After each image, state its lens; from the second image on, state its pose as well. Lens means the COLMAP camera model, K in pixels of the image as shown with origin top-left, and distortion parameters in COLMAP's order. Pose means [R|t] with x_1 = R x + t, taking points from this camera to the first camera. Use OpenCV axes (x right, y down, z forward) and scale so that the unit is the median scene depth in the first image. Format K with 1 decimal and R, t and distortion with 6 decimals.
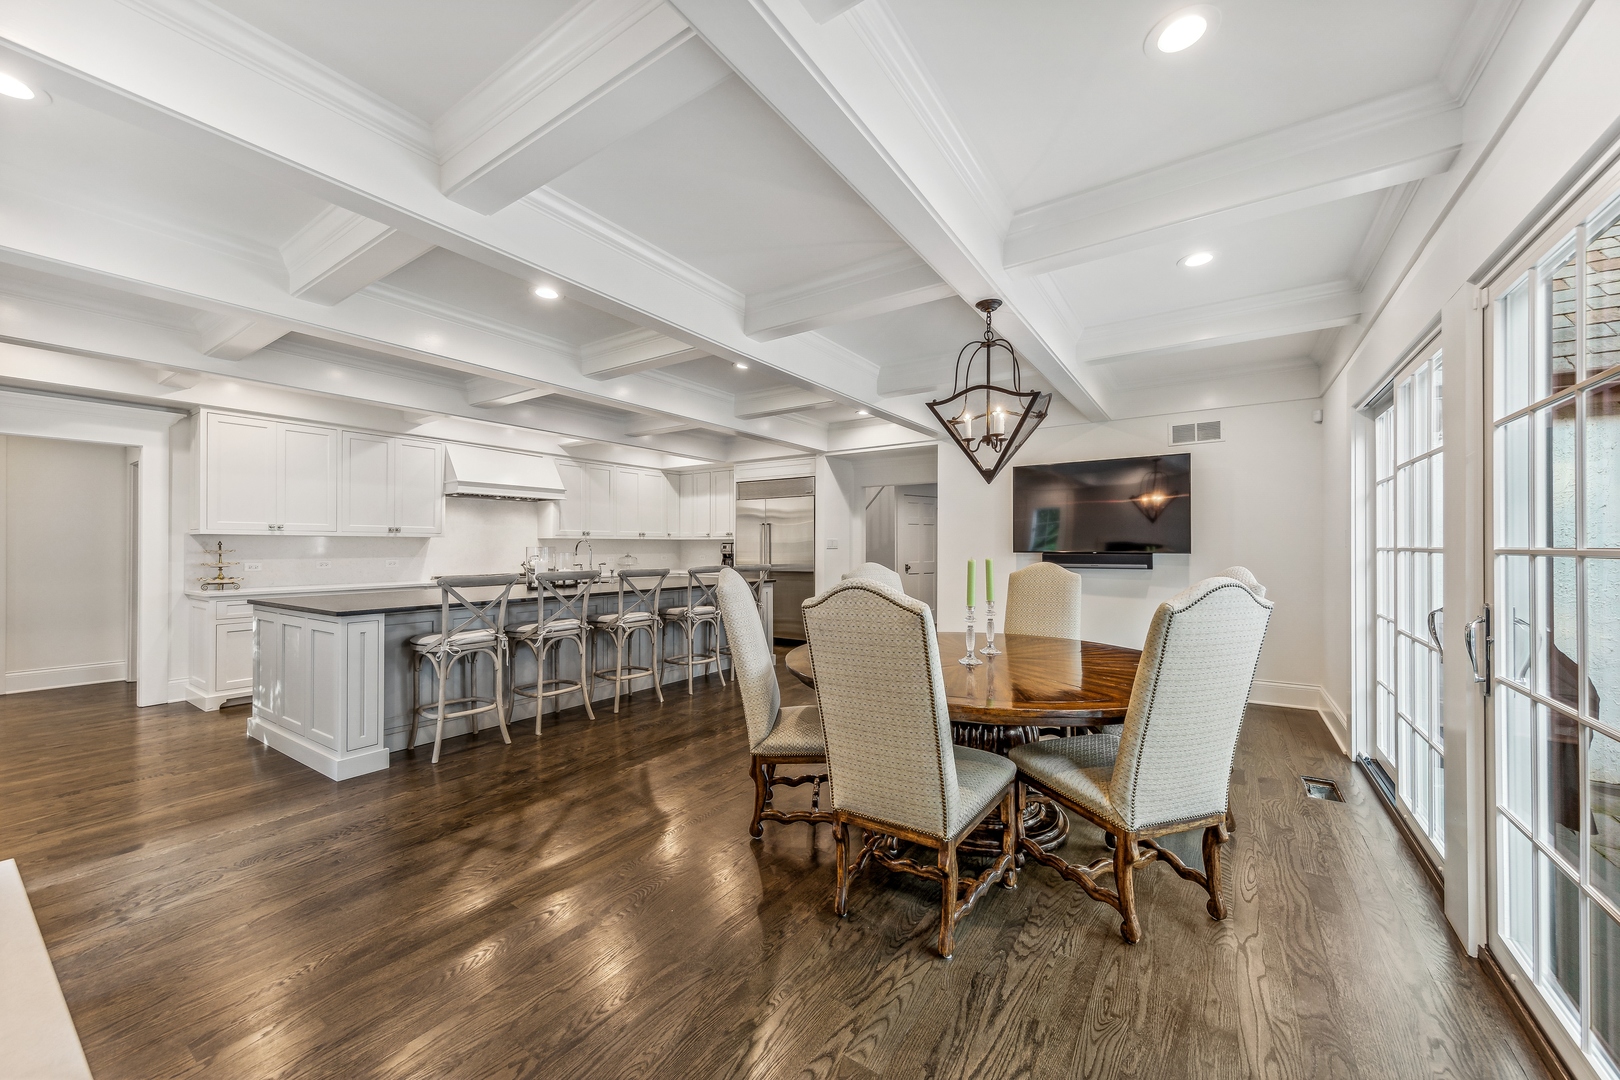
lens RADIAL K [[619.0, 0, 809.2], [0, 619.0, 546.9], [0, 0, 1]] dist [-0.001507, -0.000104]
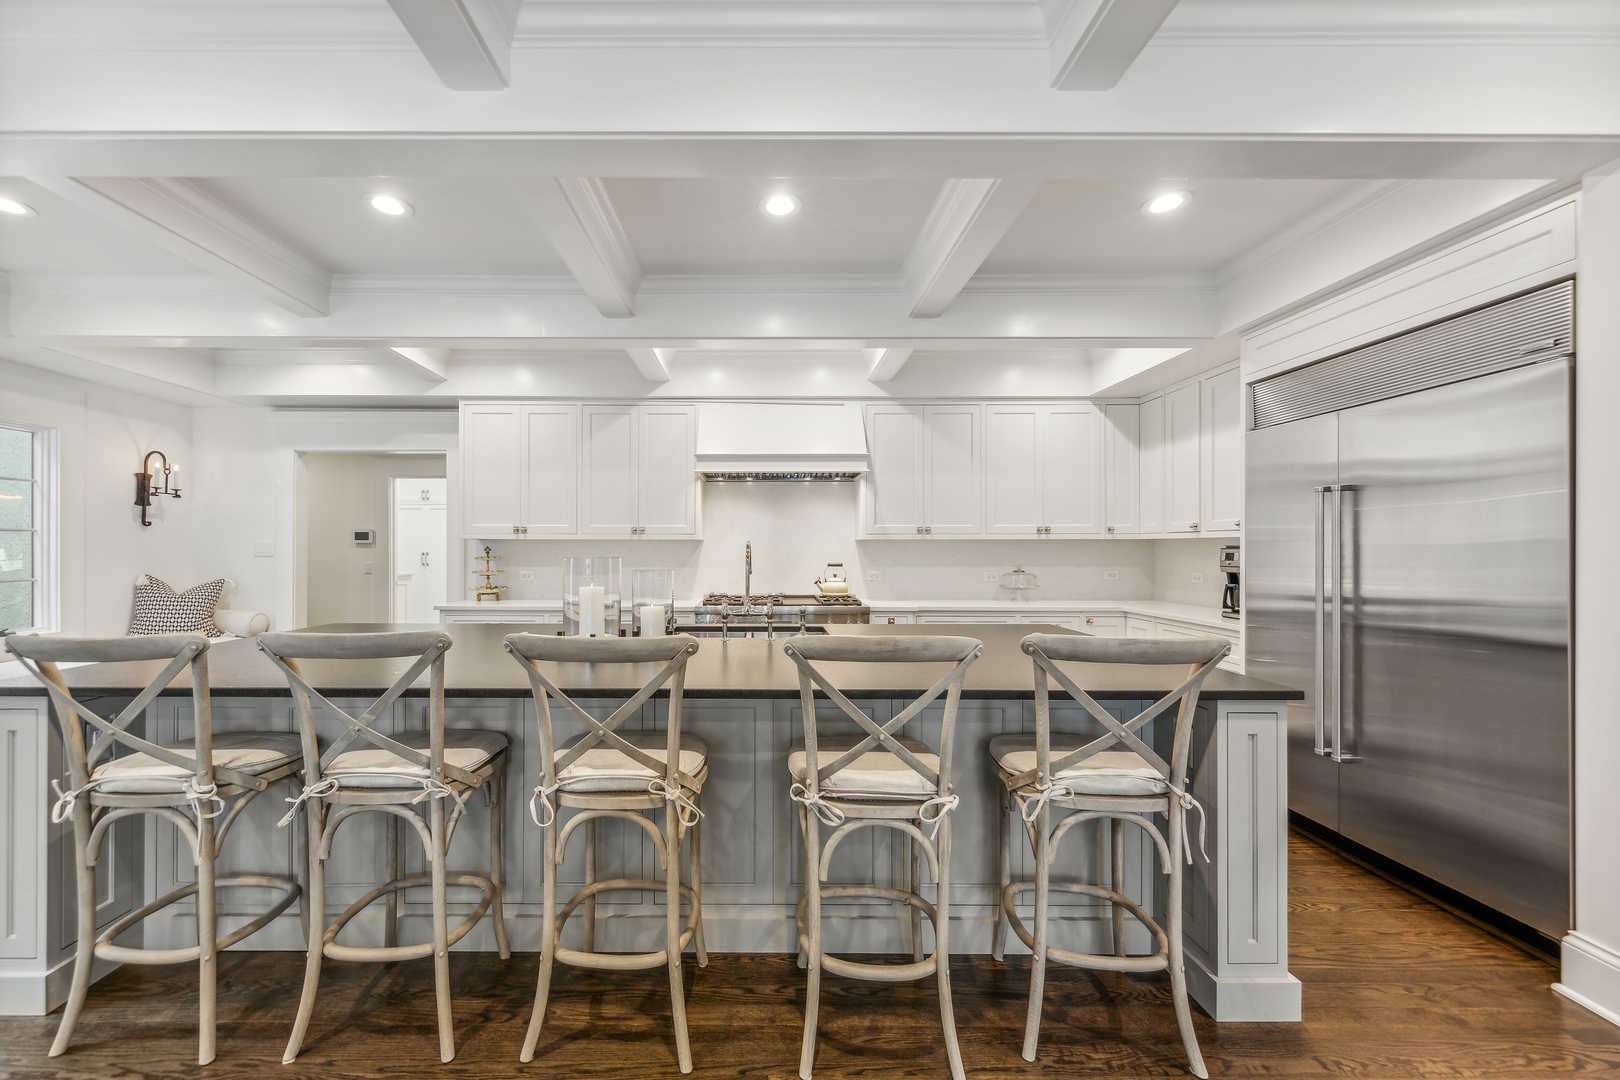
lens RADIAL K [[619.0, 0, 809.9], [0, 619.0, 546.8], [0, 0, 1]] dist [-0.001507, -0.000104]
pose [[0.575107, 0.006591, -0.818051, 0.038503], [-0.000458, 0.999970, 0.007735, -0.011247], [0.818078, -0.004074, 0.575093, 0.600204]]
